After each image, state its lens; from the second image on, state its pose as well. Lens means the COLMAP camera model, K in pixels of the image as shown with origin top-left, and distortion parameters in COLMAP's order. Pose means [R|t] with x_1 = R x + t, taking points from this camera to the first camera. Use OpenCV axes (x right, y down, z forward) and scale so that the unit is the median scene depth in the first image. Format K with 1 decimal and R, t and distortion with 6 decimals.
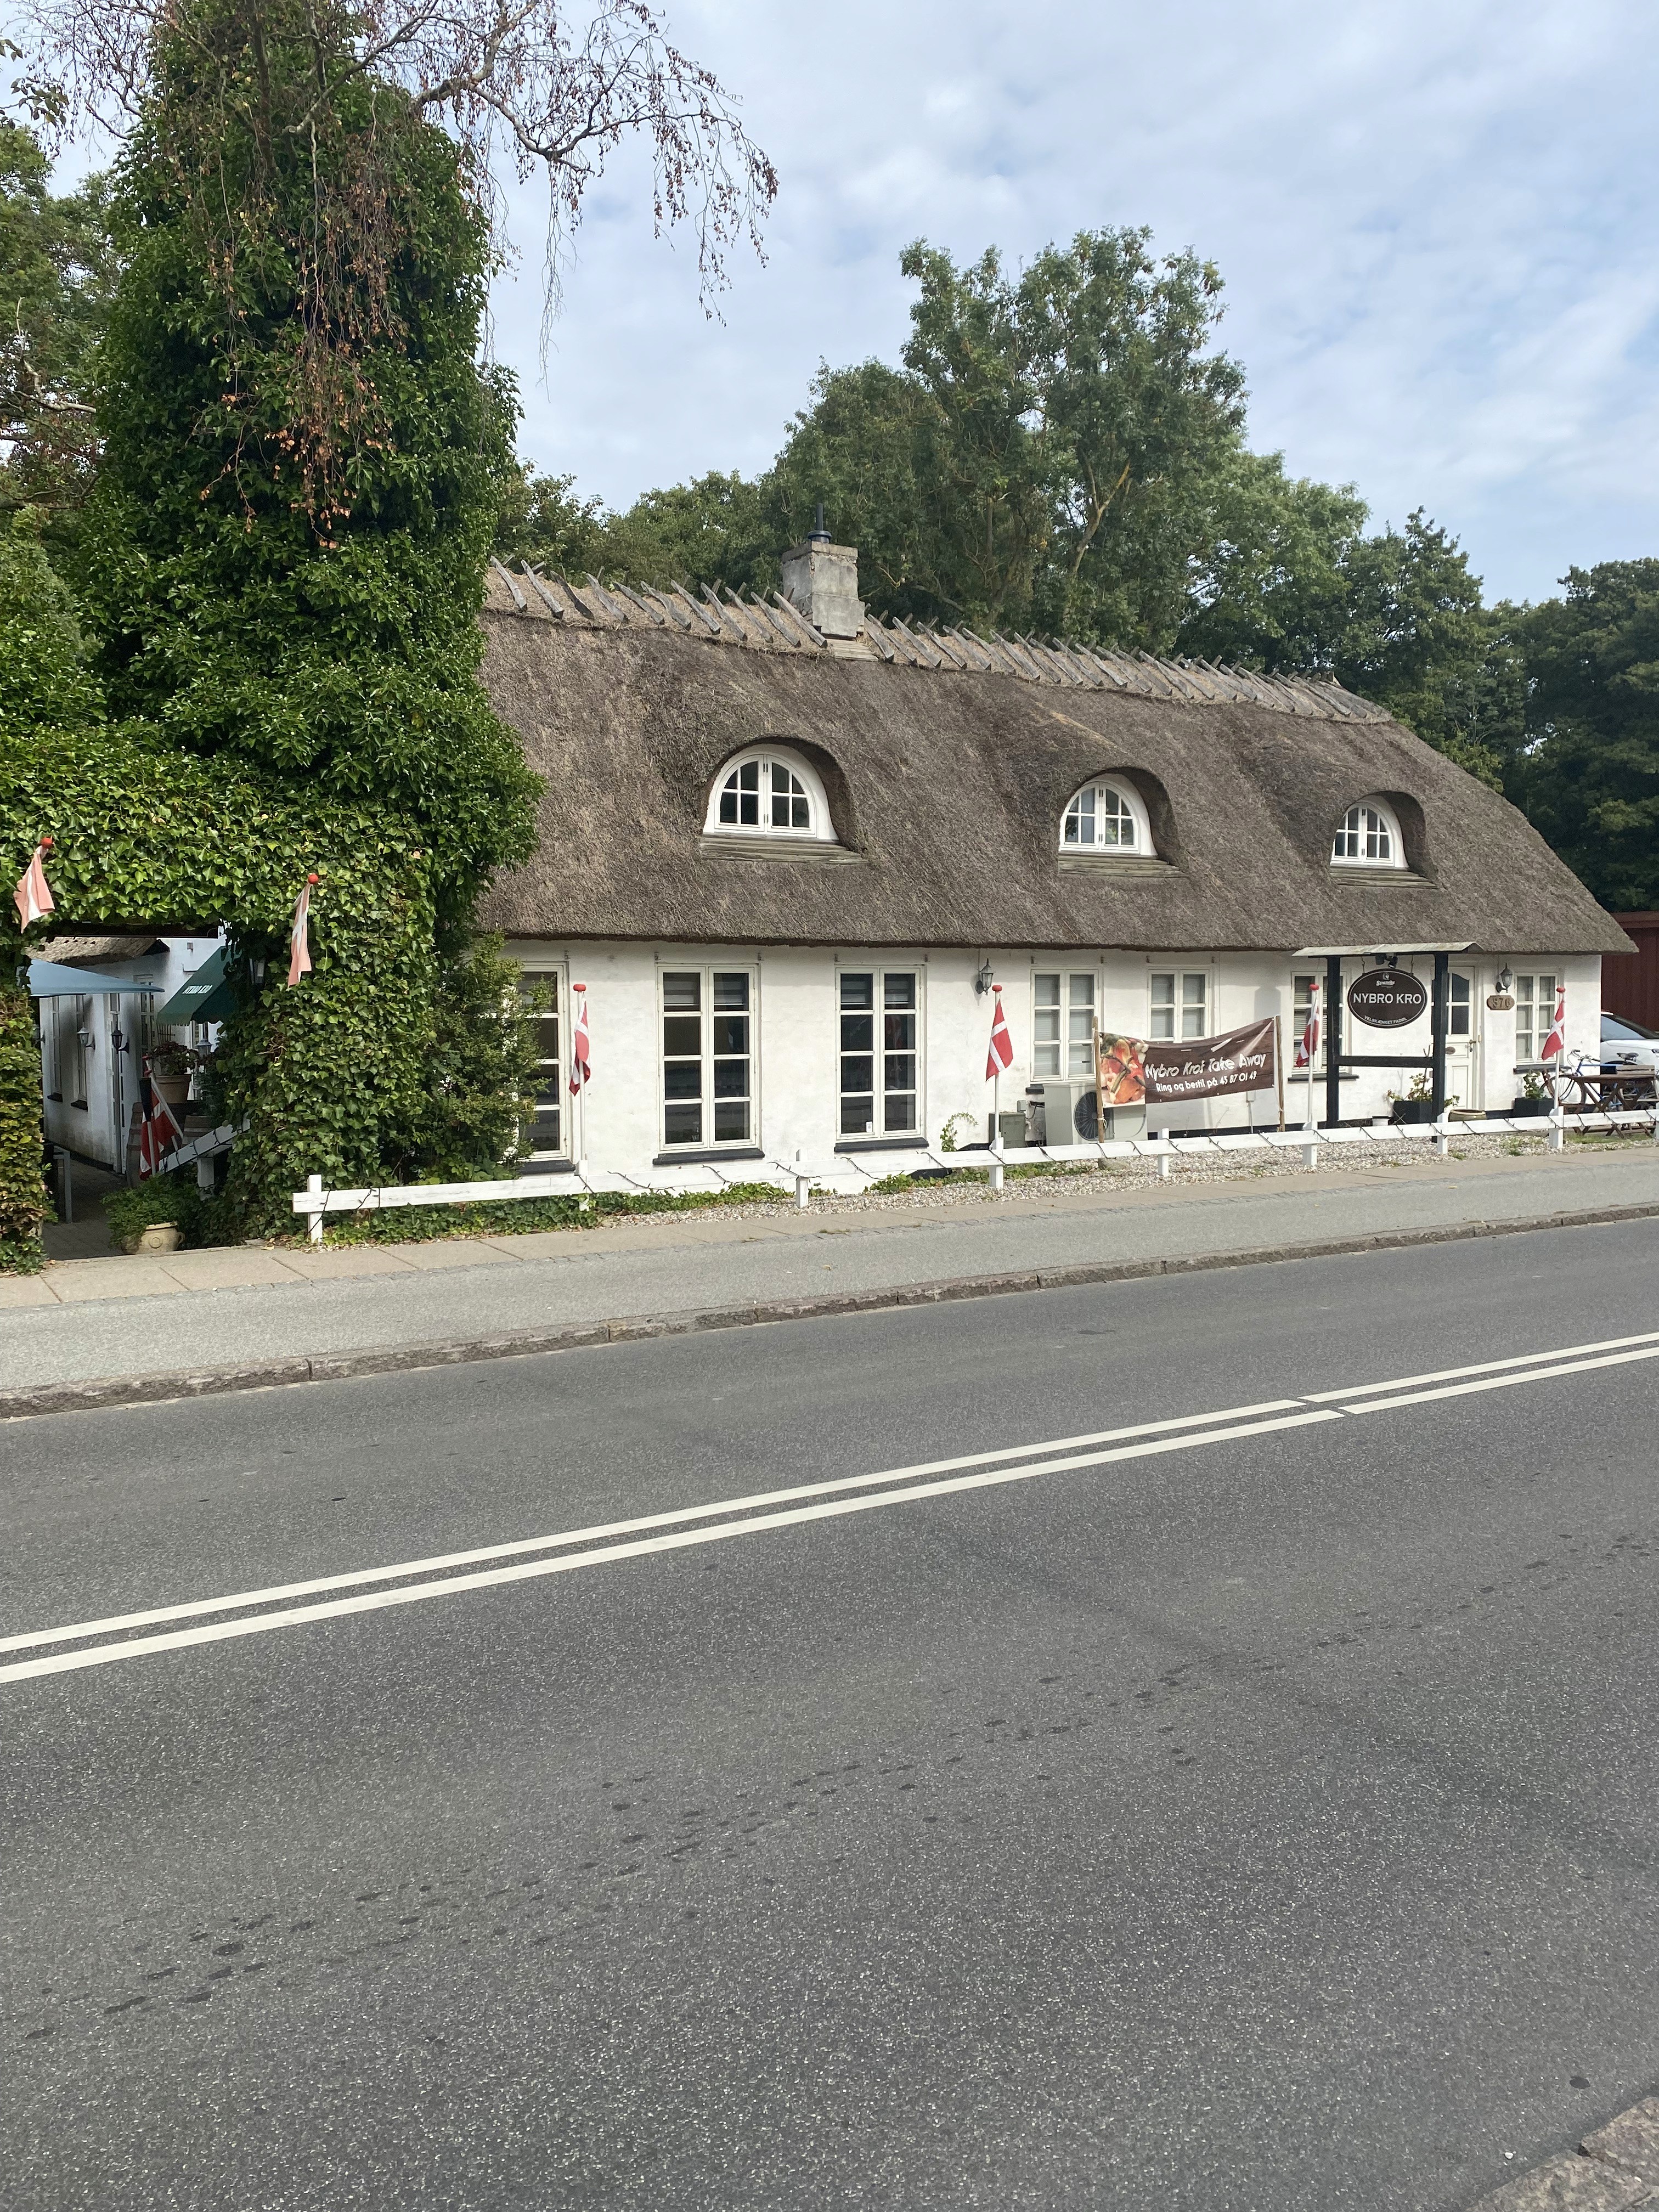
lens RADIAL K [[1655.7, 0, 828.0], [0, 1655.7, 1101.2], [0, 0, 1]] dist [-0.012366, -0.008173]
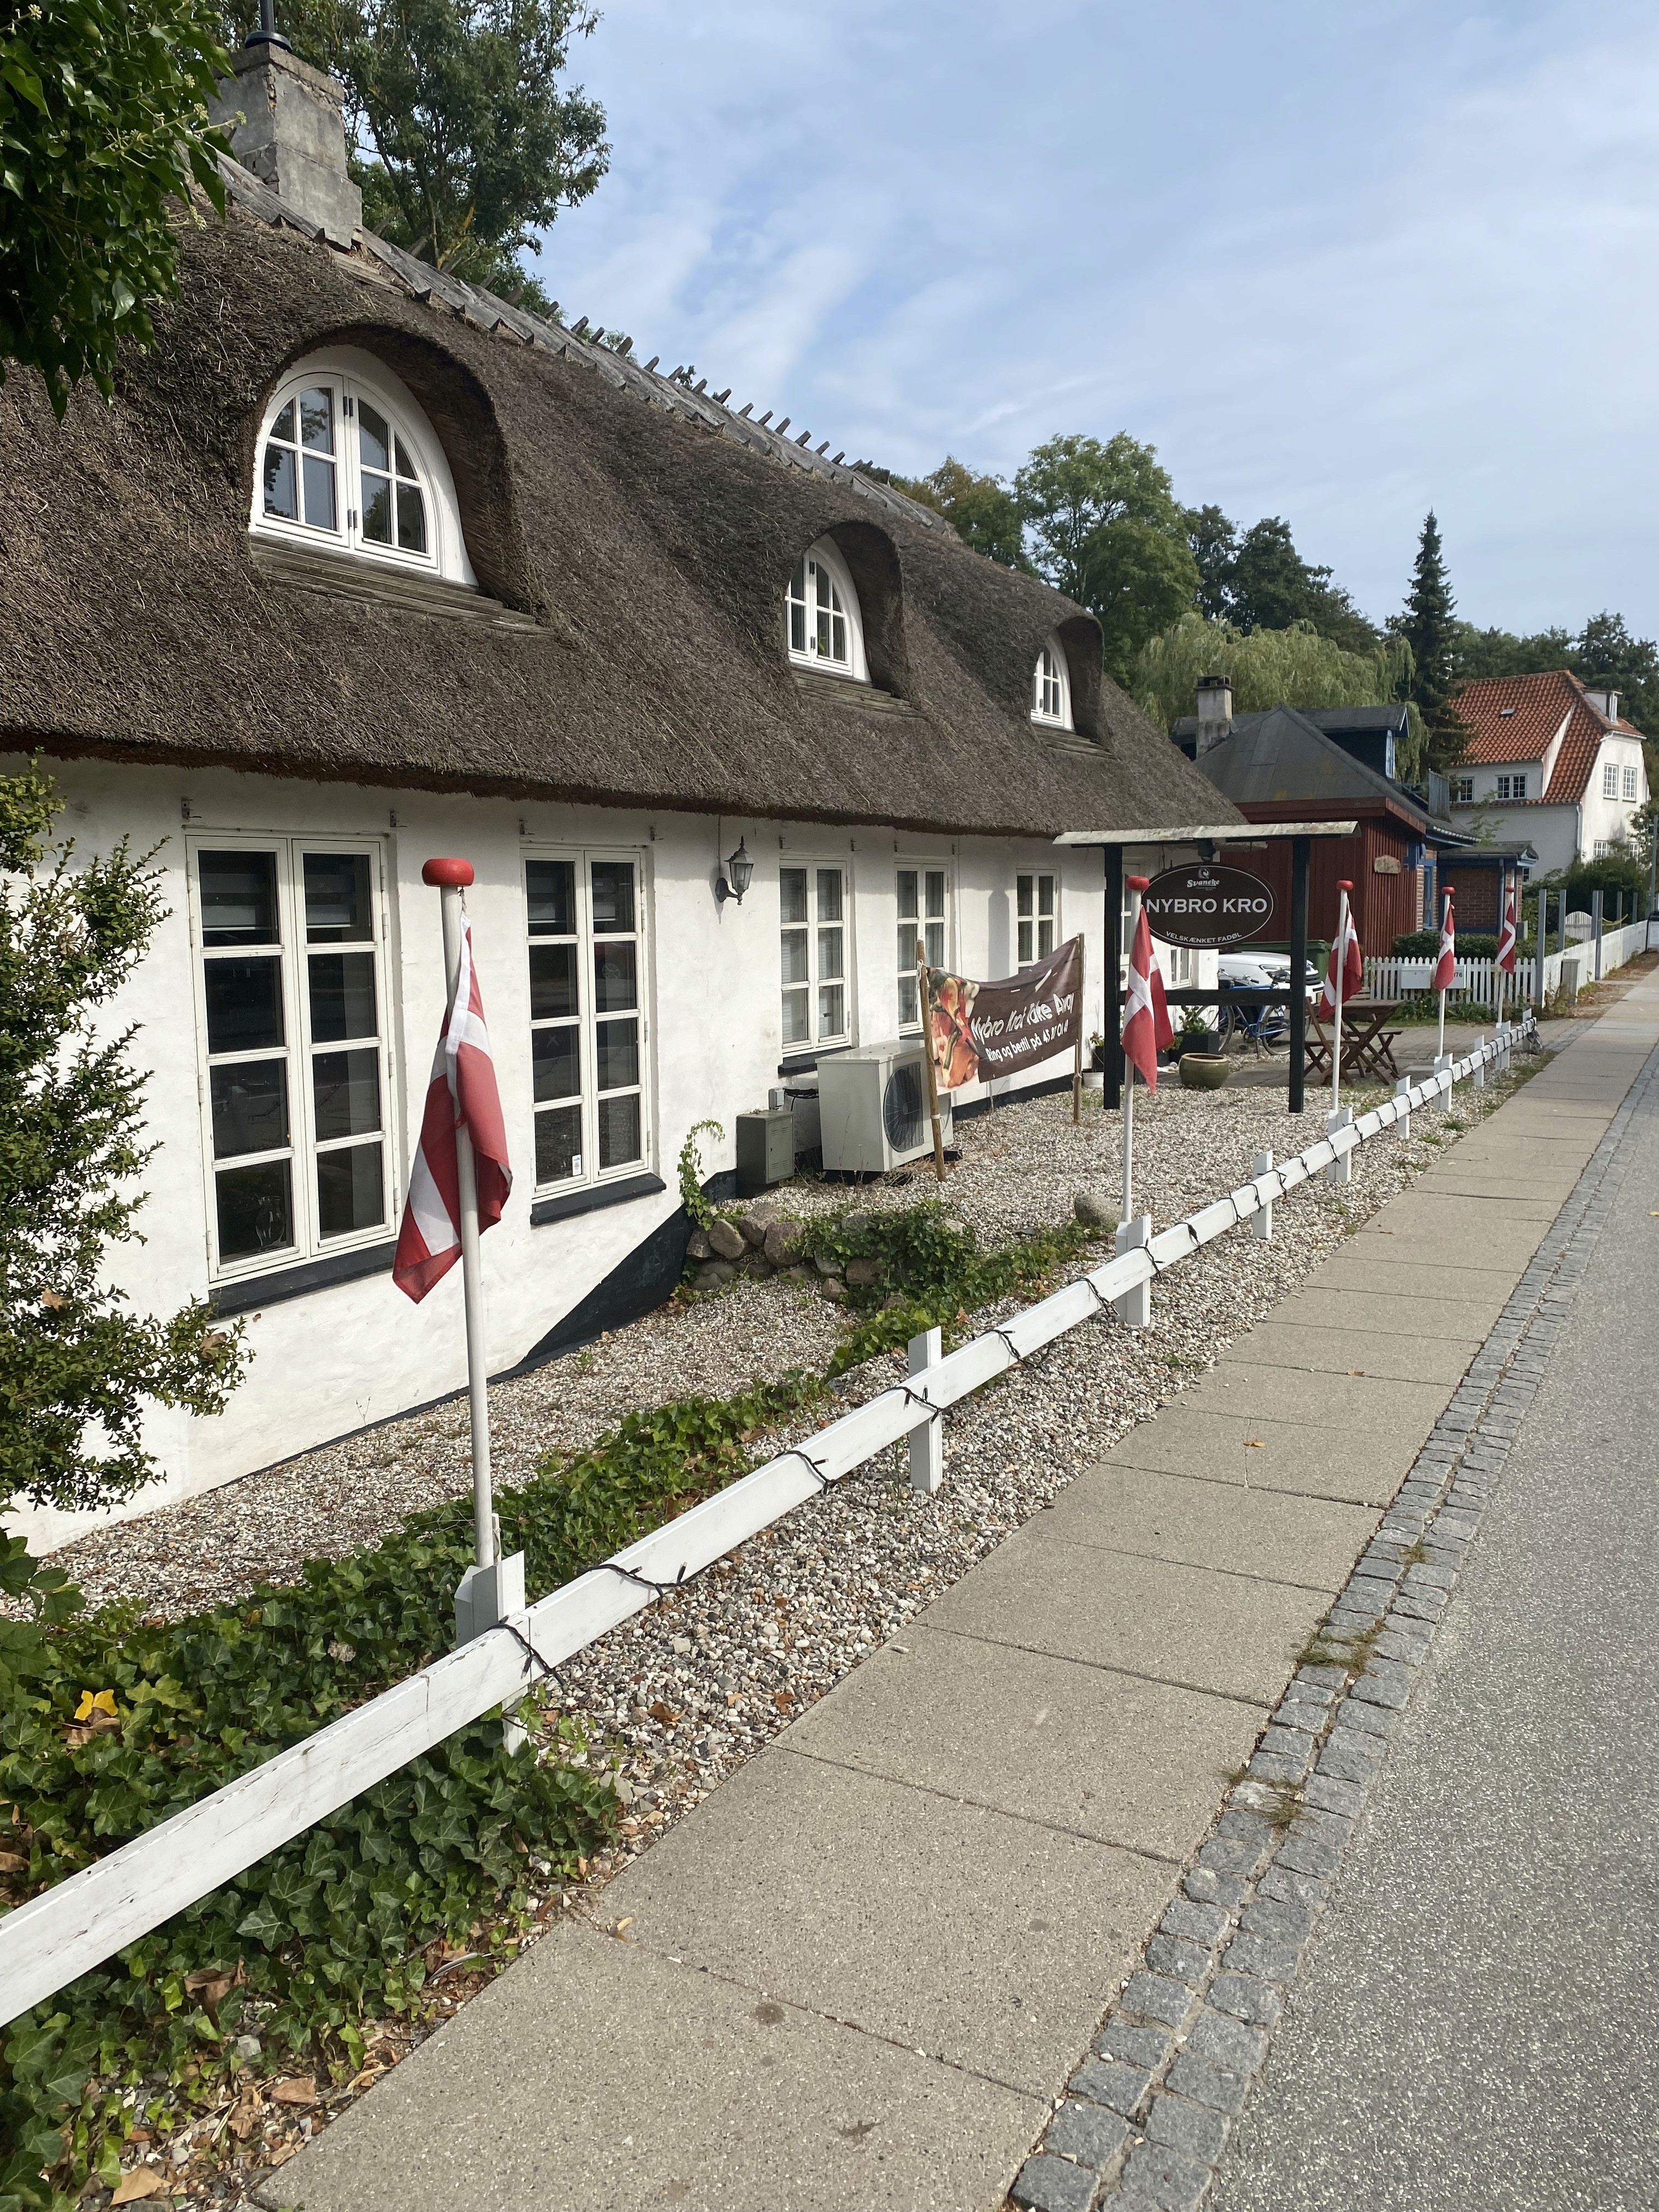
lens RADIAL K [[1655.7, 0, 830.4], [0, 1655.7, 1110.9], [0, 0, 1]] dist [-0.012366, -0.008173]
pose [[0.871479, -0.065106, 0.486093, -0.150588], [0.036642, 0.997023, 0.067845, -0.031971], [-0.489063, -0.041315, 0.871270, 0.510452]]
